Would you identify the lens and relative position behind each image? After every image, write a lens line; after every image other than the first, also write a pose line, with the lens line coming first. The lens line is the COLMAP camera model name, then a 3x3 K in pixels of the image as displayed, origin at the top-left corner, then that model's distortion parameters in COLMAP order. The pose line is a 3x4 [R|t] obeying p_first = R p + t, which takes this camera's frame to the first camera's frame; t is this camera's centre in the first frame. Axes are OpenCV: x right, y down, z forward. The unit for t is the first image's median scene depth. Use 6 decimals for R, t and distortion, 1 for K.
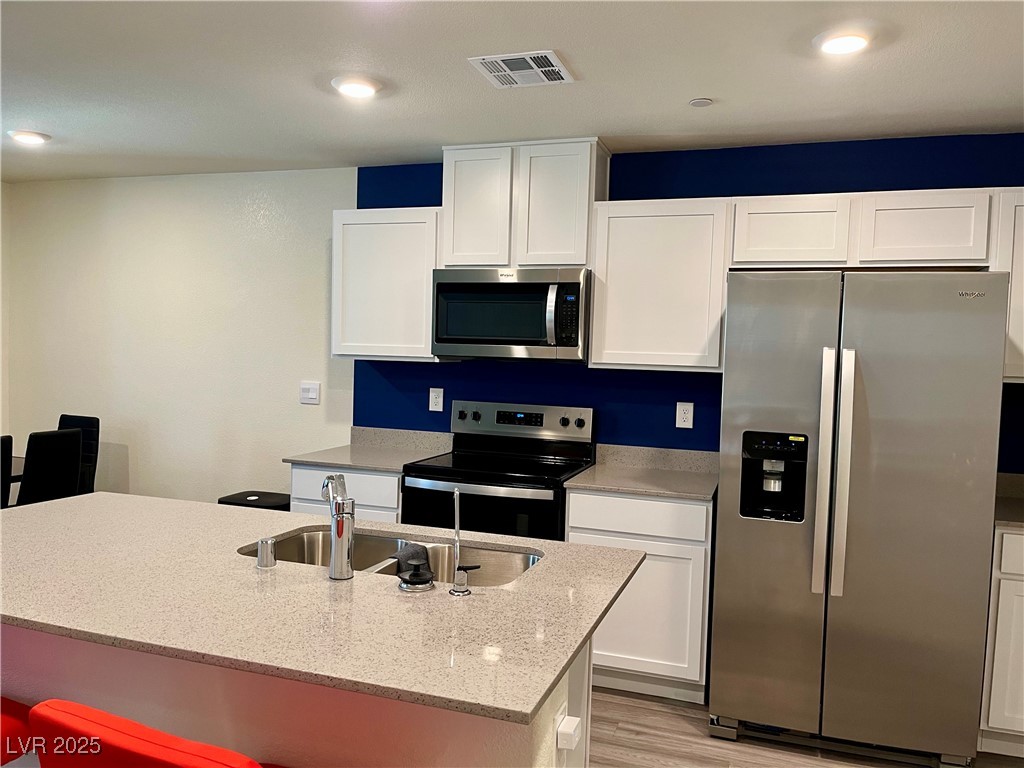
lens RADIAL K [[774.5, 0, 505.8], [0, 774.5, 391.5], [0, 0, 1]] dist [0.045005, -0.071781]
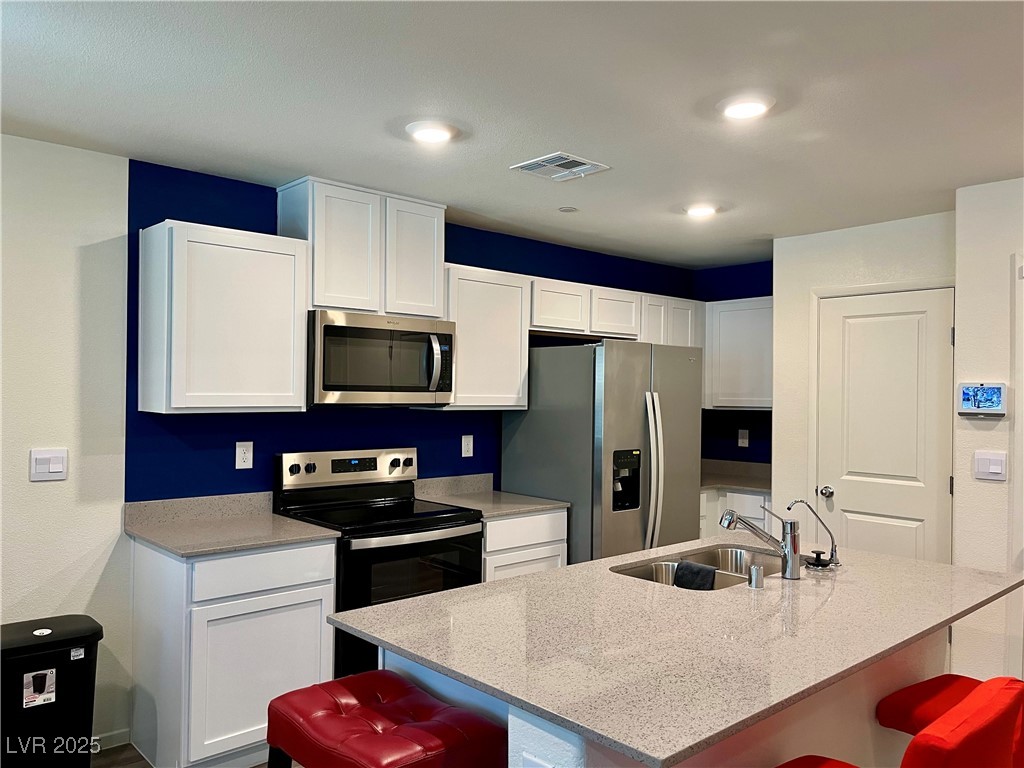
lens RADIAL K [[774.5, 0, 505.1], [0, 774.5, 389.2], [0, 0, 1]] dist [0.045005, -0.071781]
pose [[0.480219, -0.021777, 0.876878, -0.759538], [0.048208, 0.998836, -0.001595, -0.050909], [-0.875823, 0.043038, 0.480709, 0.362044]]
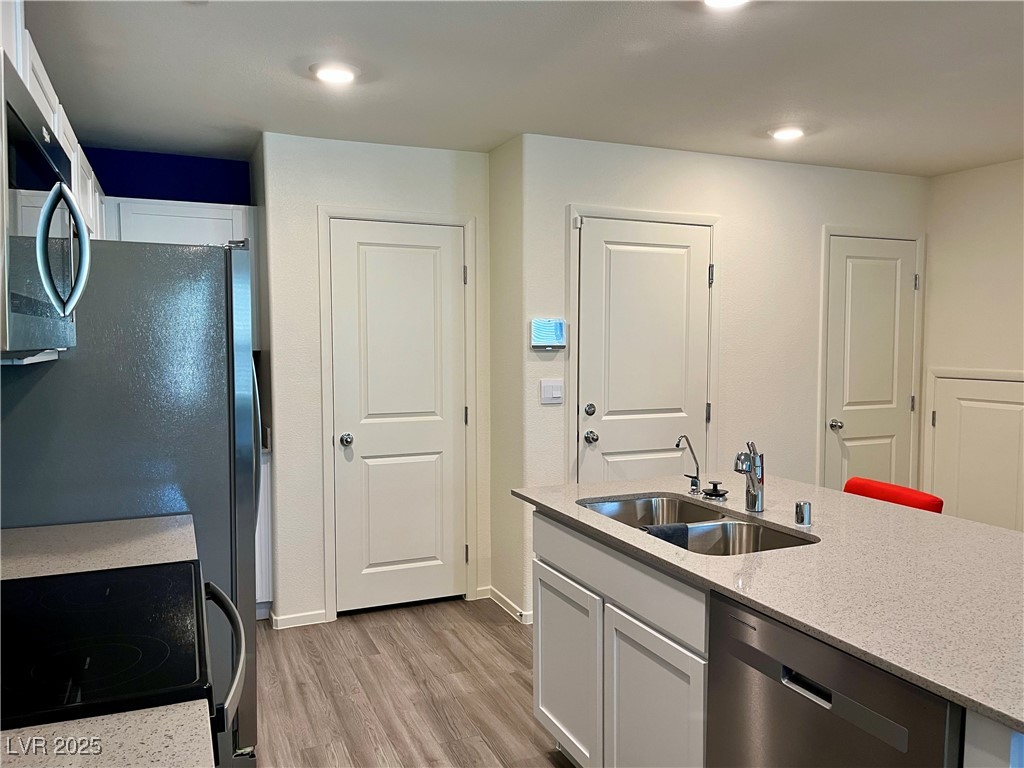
lens RADIAL K [[774.5, 0, 513.9], [0, 774.5, 383.5], [0, 0, 1]] dist [0.045005, -0.071781]
pose [[-0.678919, -0.070557, 0.730815, -0.415782], [0.017280, 0.993561, 0.111976, -0.062325], [-0.734010, 0.088651, -0.673328, 1.022884]]
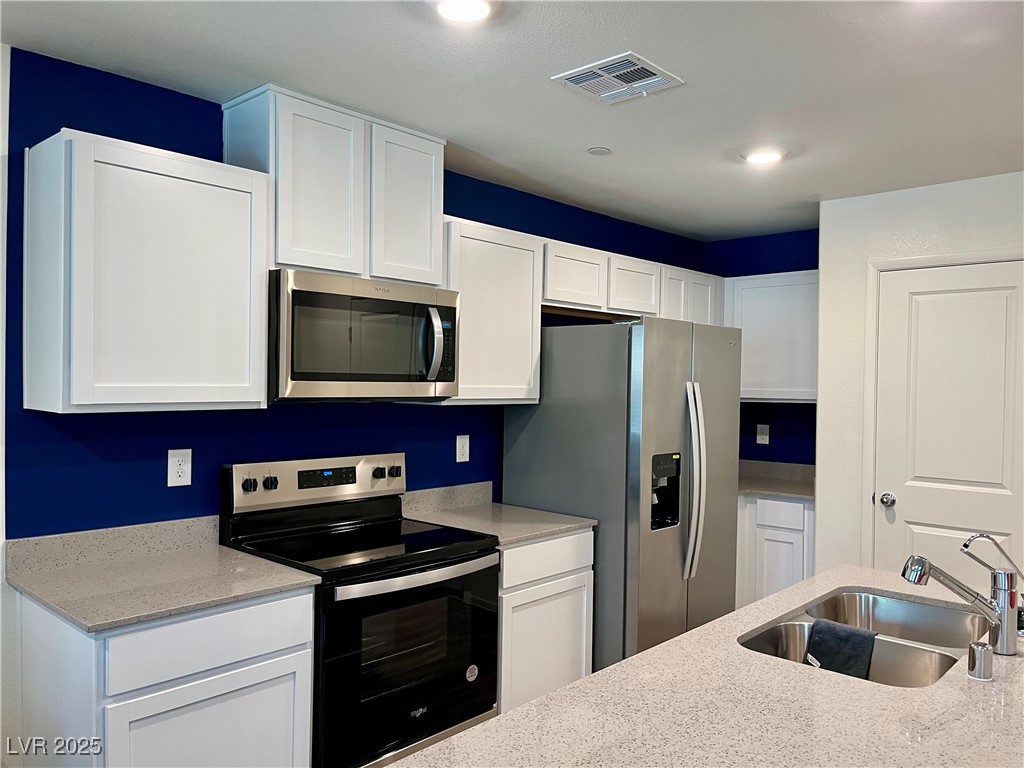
lens RADIAL K [[774.5, 0, 509.6], [0, 774.5, 391.2], [0, 0, 1]] dist [0.045005, -0.071781]
pose [[0.398253, -0.037723, 0.916500, -0.604857], [0.045757, 0.998727, 0.021224, -0.056780], [-0.916134, 0.033484, 0.399472, 0.543886]]
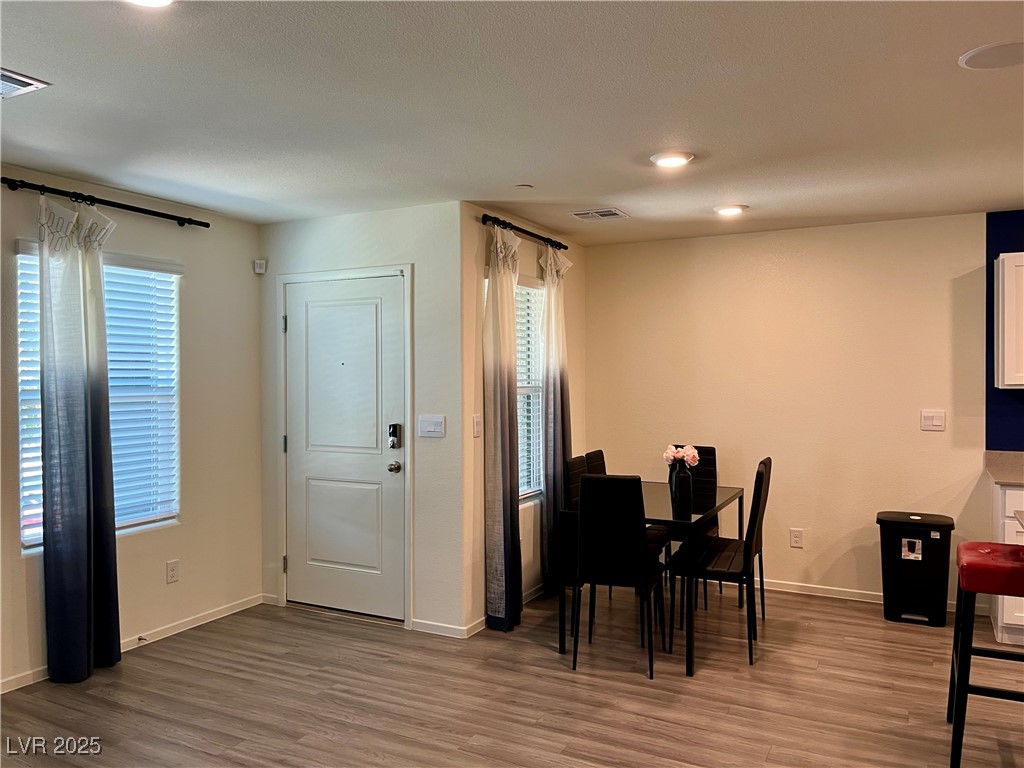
lens RADIAL K [[774.5, 0, 494.8], [0, 774.5, 380.8], [0, 0, 1]] dist [0.045005, -0.071781]
pose [[0.986508, -0.032371, -0.160481, -0.780255], [0.025377, 0.998645, -0.045442, -0.022684], [0.161735, 0.040757, 0.985992, -0.198892]]
